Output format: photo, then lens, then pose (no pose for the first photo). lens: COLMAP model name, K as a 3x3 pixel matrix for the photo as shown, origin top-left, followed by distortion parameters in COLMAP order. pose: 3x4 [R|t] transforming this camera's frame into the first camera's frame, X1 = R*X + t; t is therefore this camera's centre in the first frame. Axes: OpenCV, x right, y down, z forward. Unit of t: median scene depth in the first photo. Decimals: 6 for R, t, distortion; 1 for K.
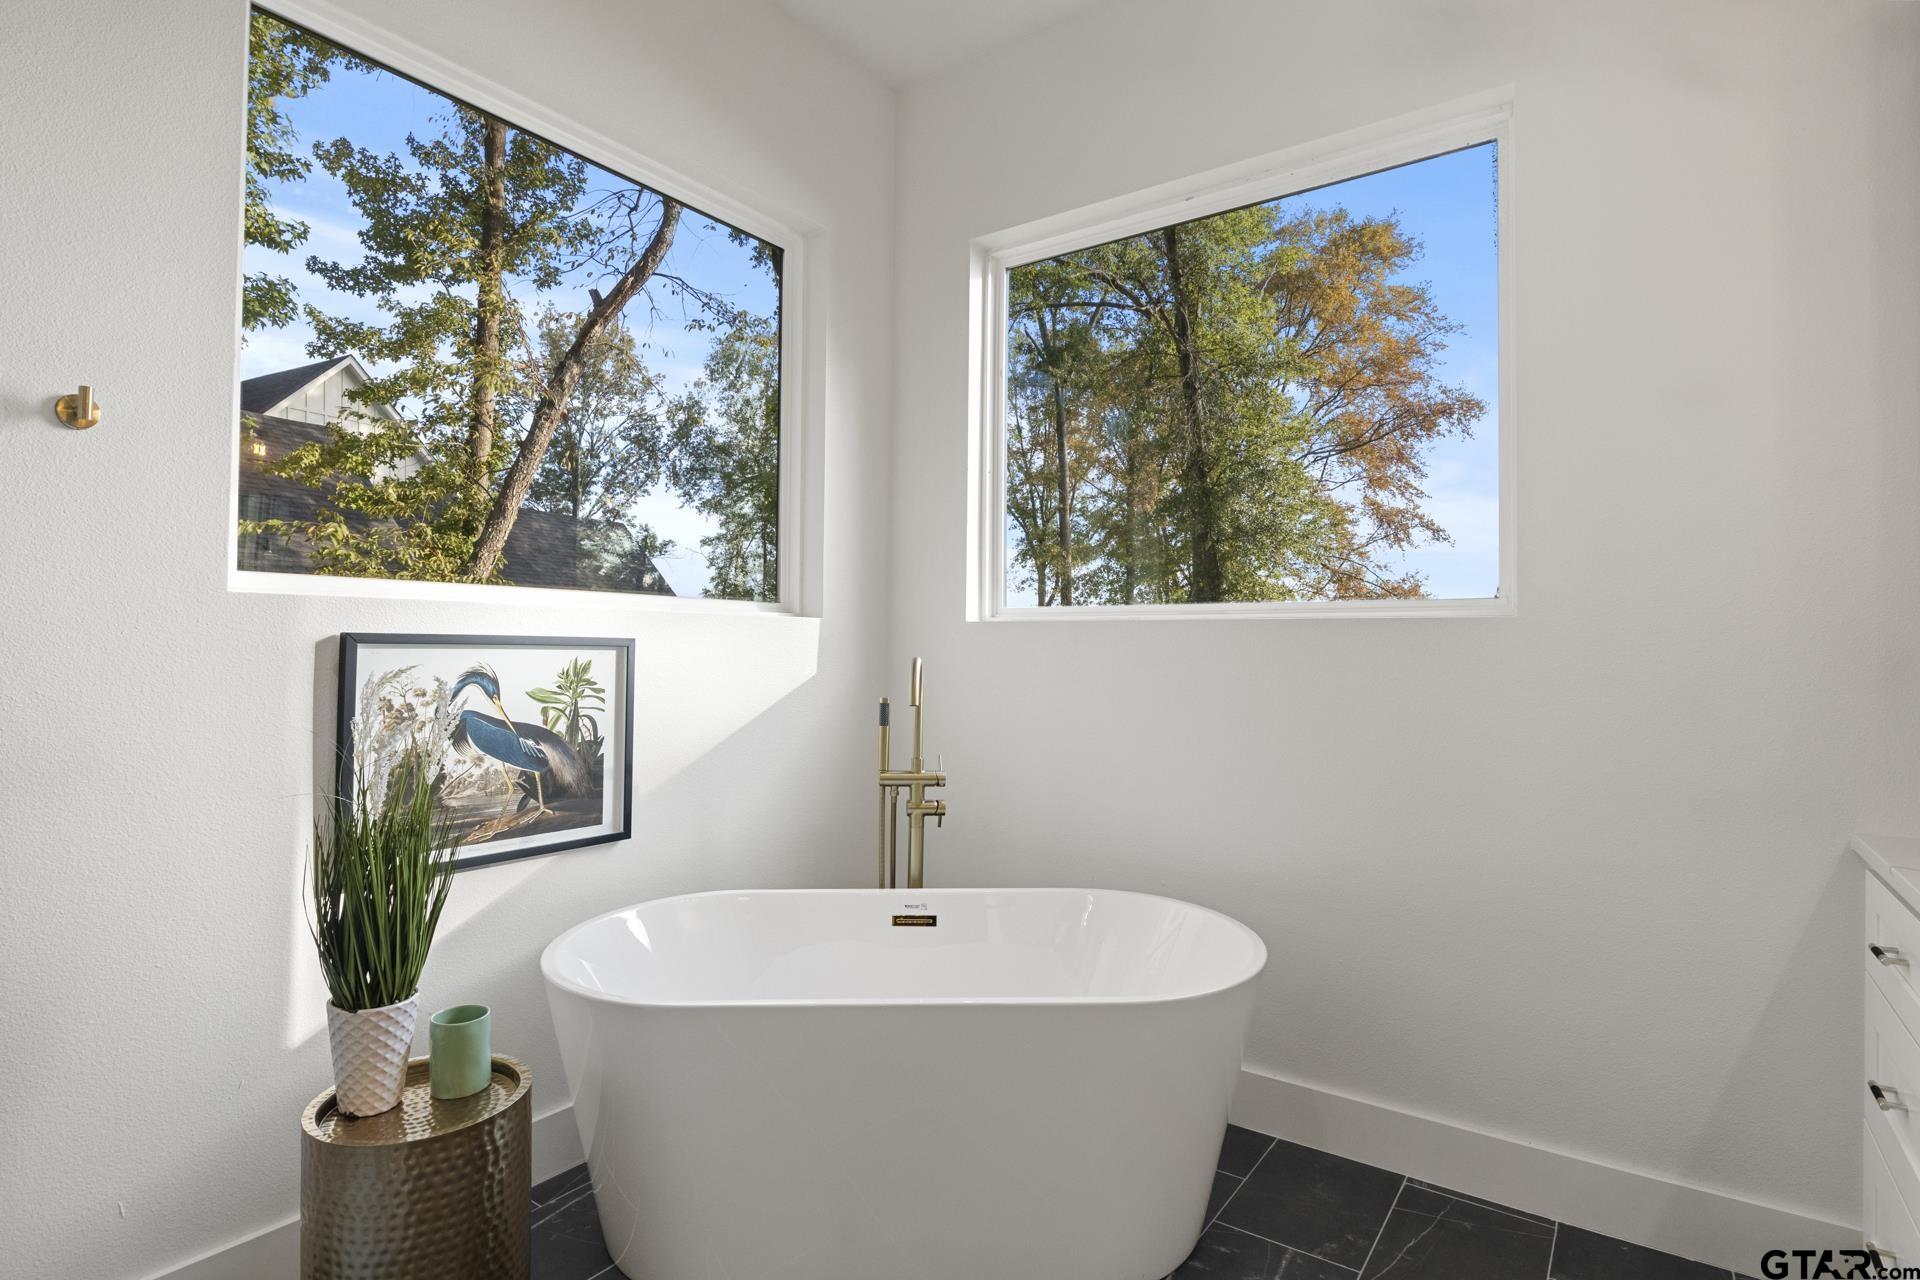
lens RADIAL K [[967.6, 0, 954.4], [0, 967.6, 632.0], [0, 0, 1]] dist [-0.020630, 0.001208]
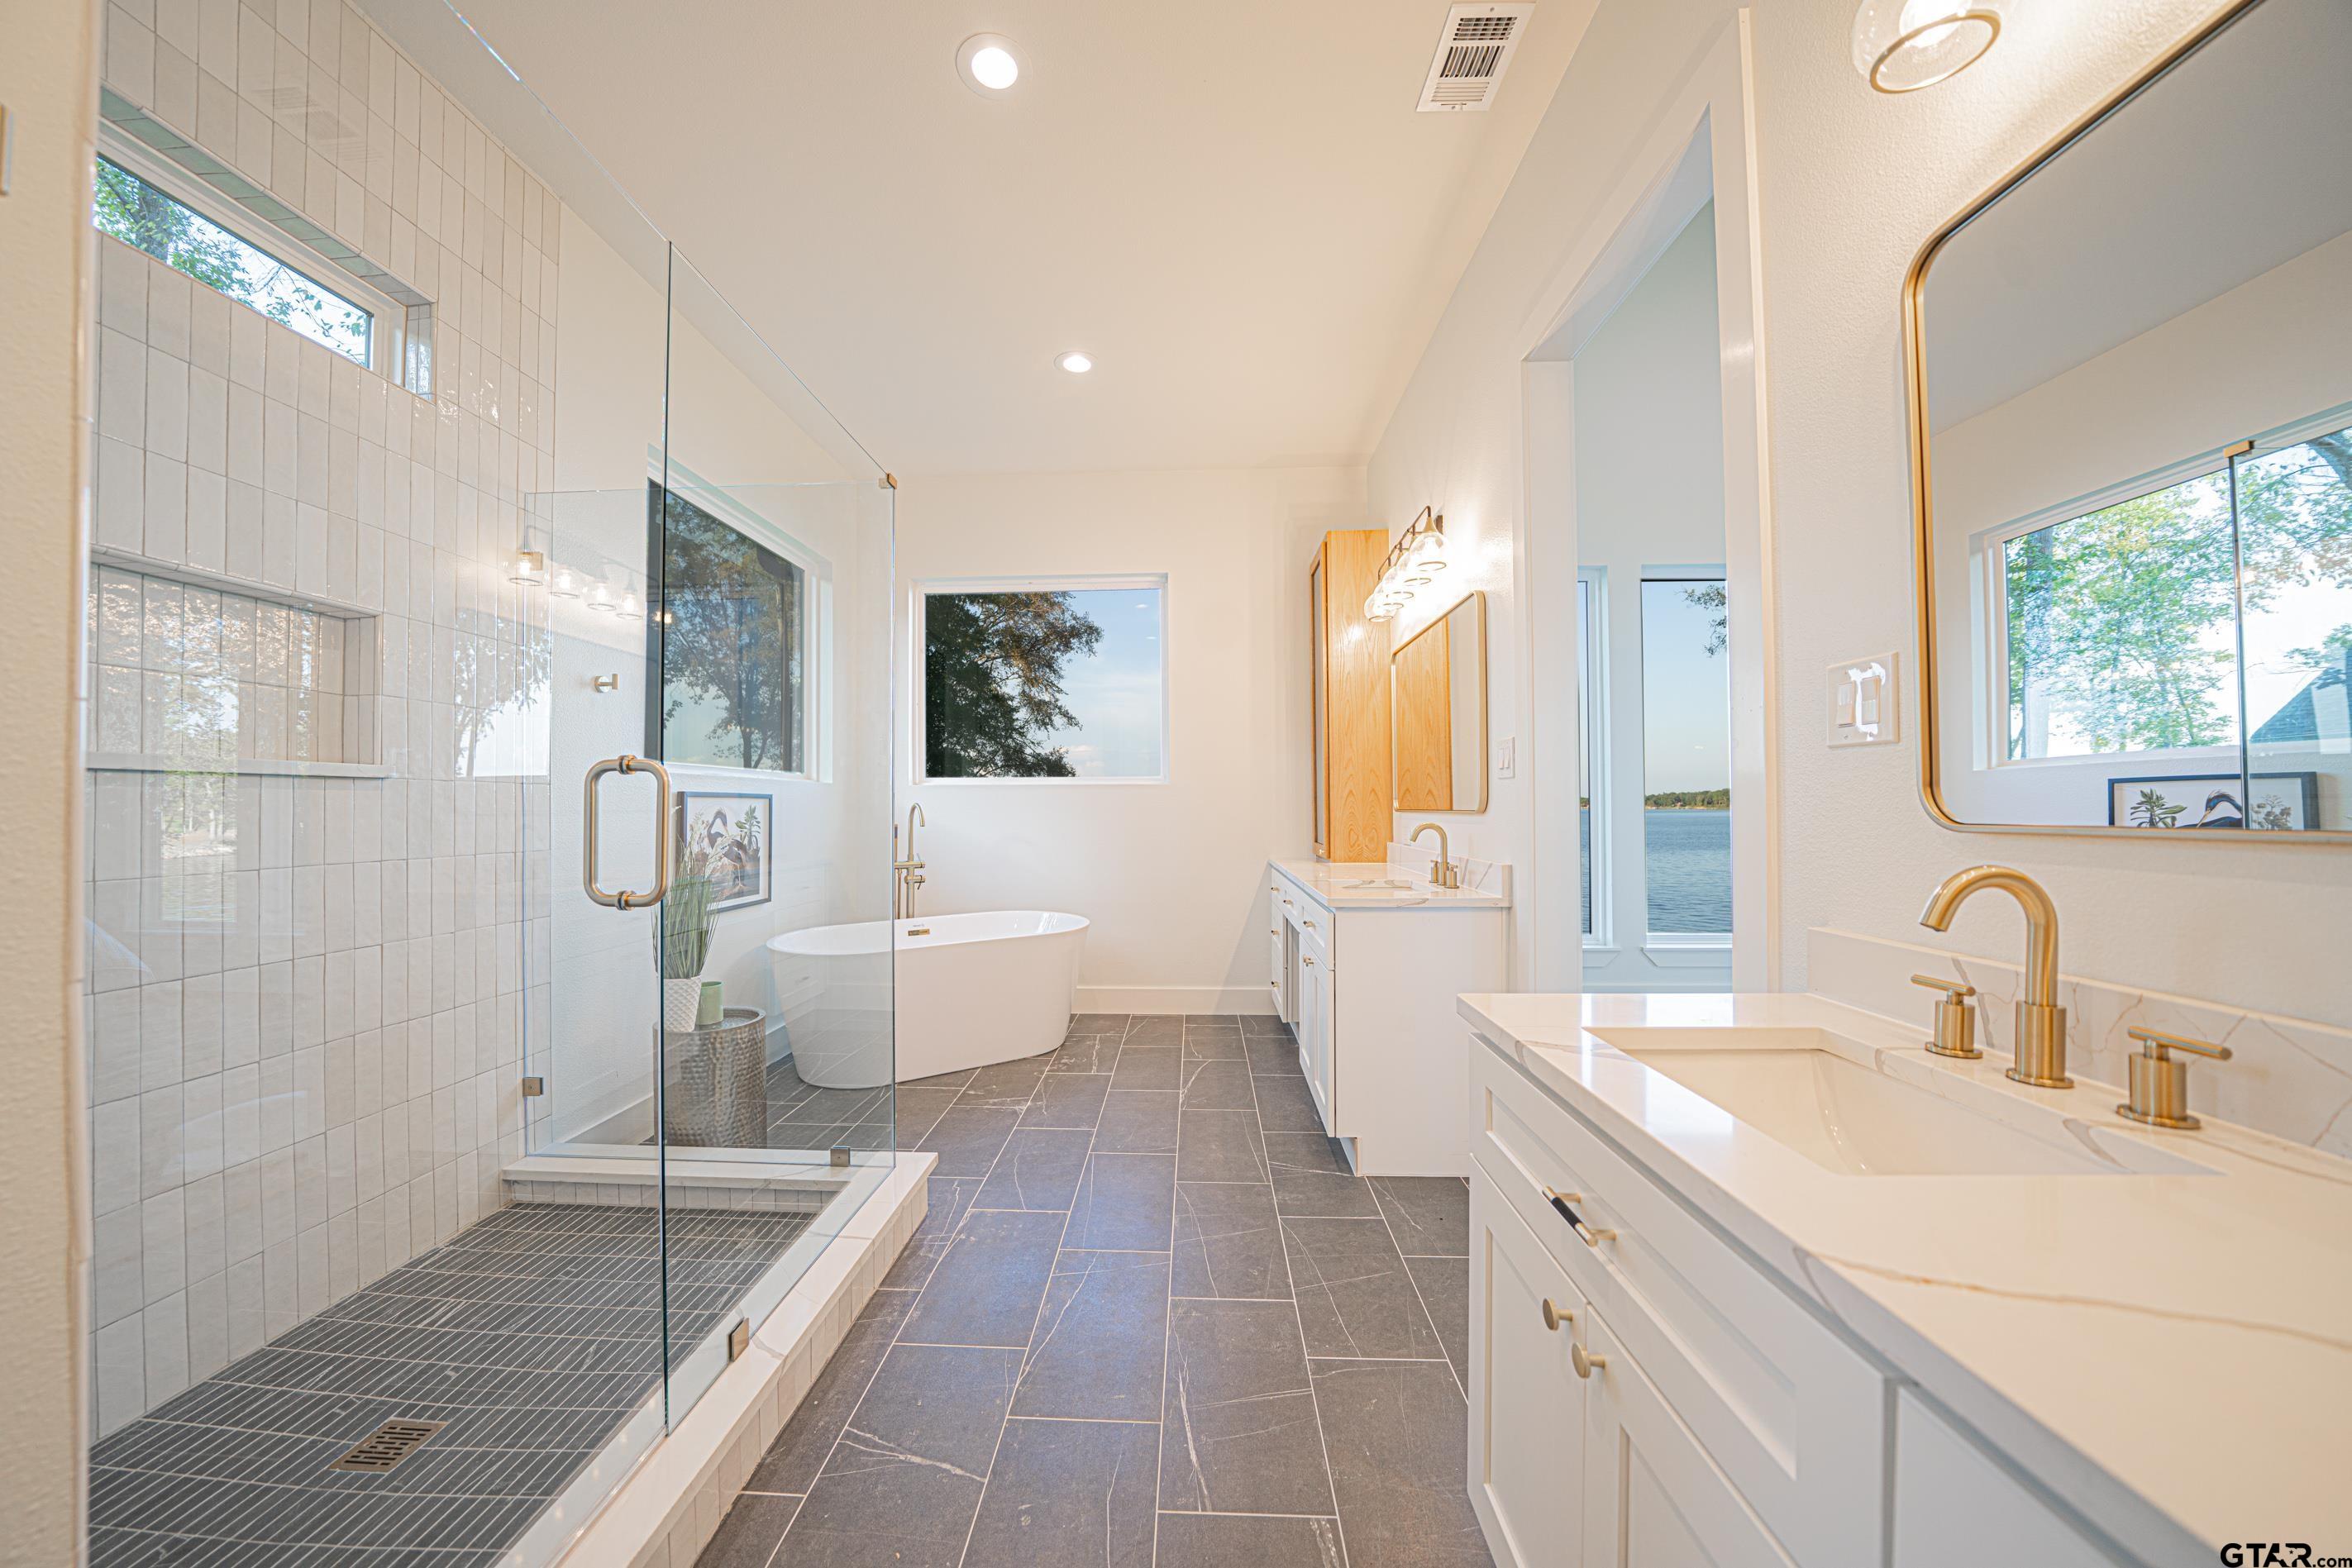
lens RADIAL K [[839.9, 0, 1174.4], [0, 839.9, 796.1], [0, 0, 1]] dist [-0.020480, 0.001627]
pose [[0.822550, -0.006824, 0.568651, -0.080050], [0.004064, 0.999973, 0.006122, 0.000450], [-0.568678, -0.002724, 0.822556, -0.101133]]
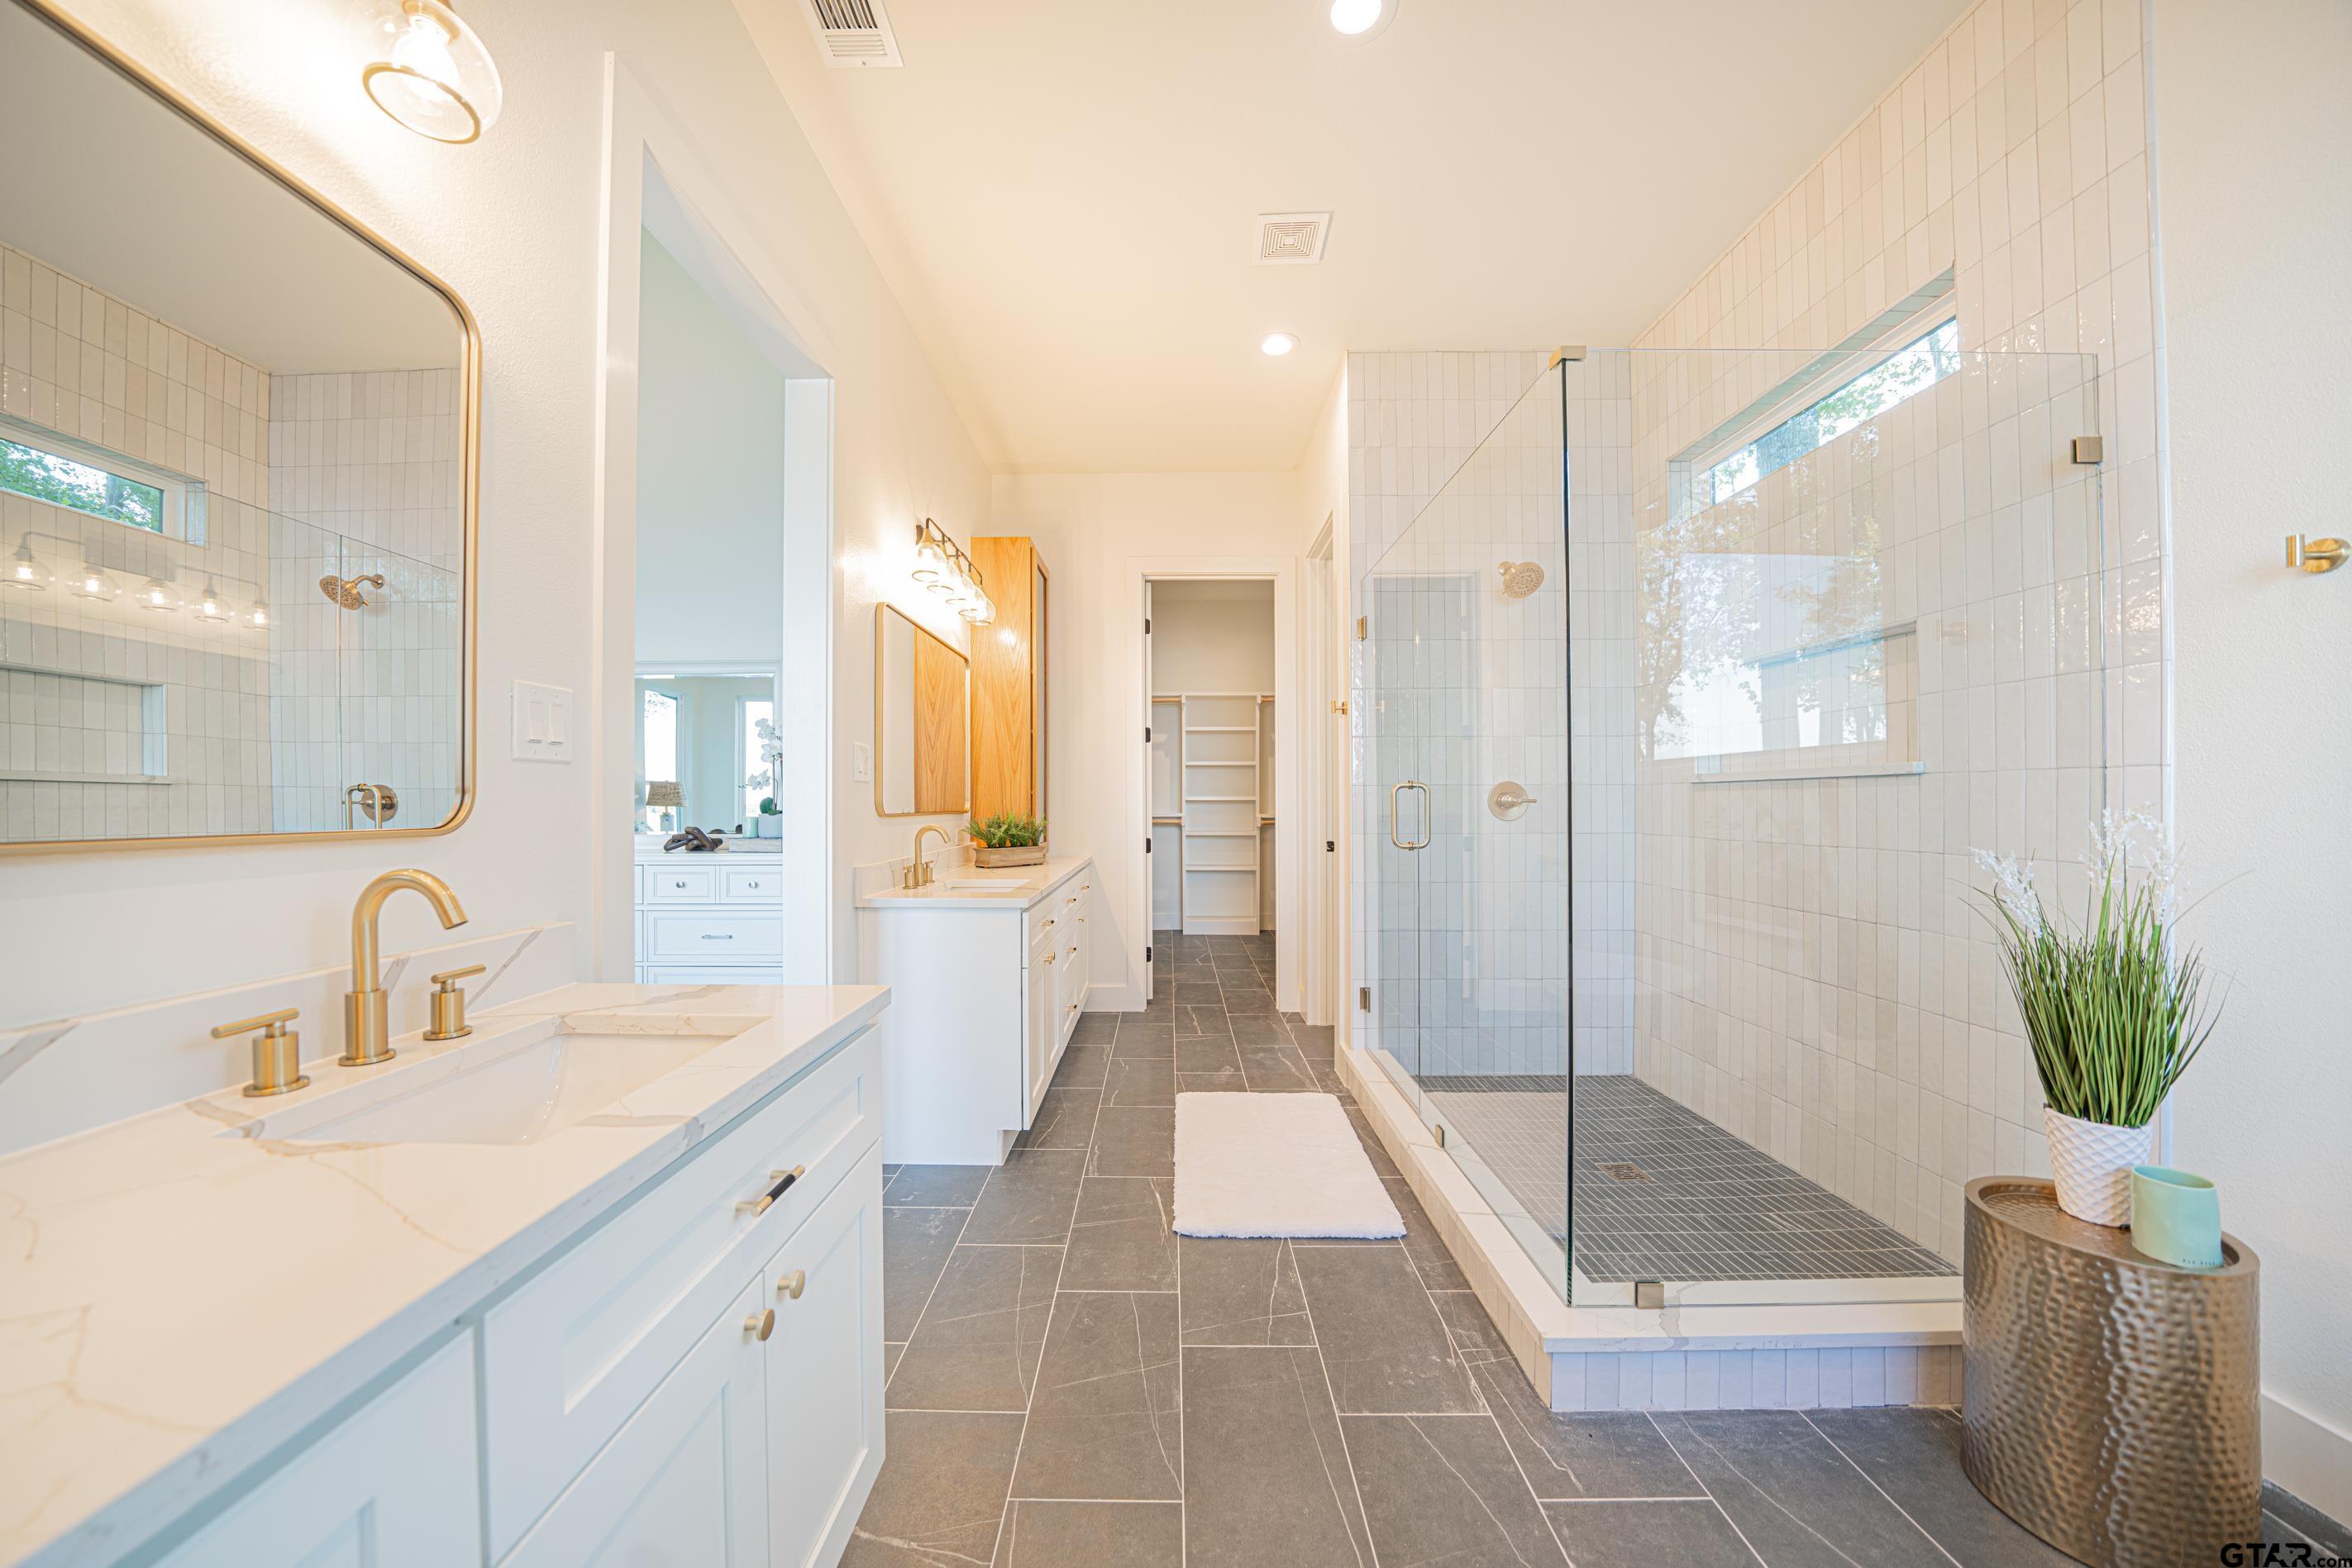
lens RADIAL K [[839.9, 0, 1166.3], [0, 839.9, 791.5], [0, 0, 1]] dist [-0.020480, 0.001627]
pose [[-0.812343, -0.016409, -0.582950, 0.223411], [-0.000903, 0.999638, -0.026879, 0.007724], [0.583180, -0.021309, -0.812064, 0.325888]]
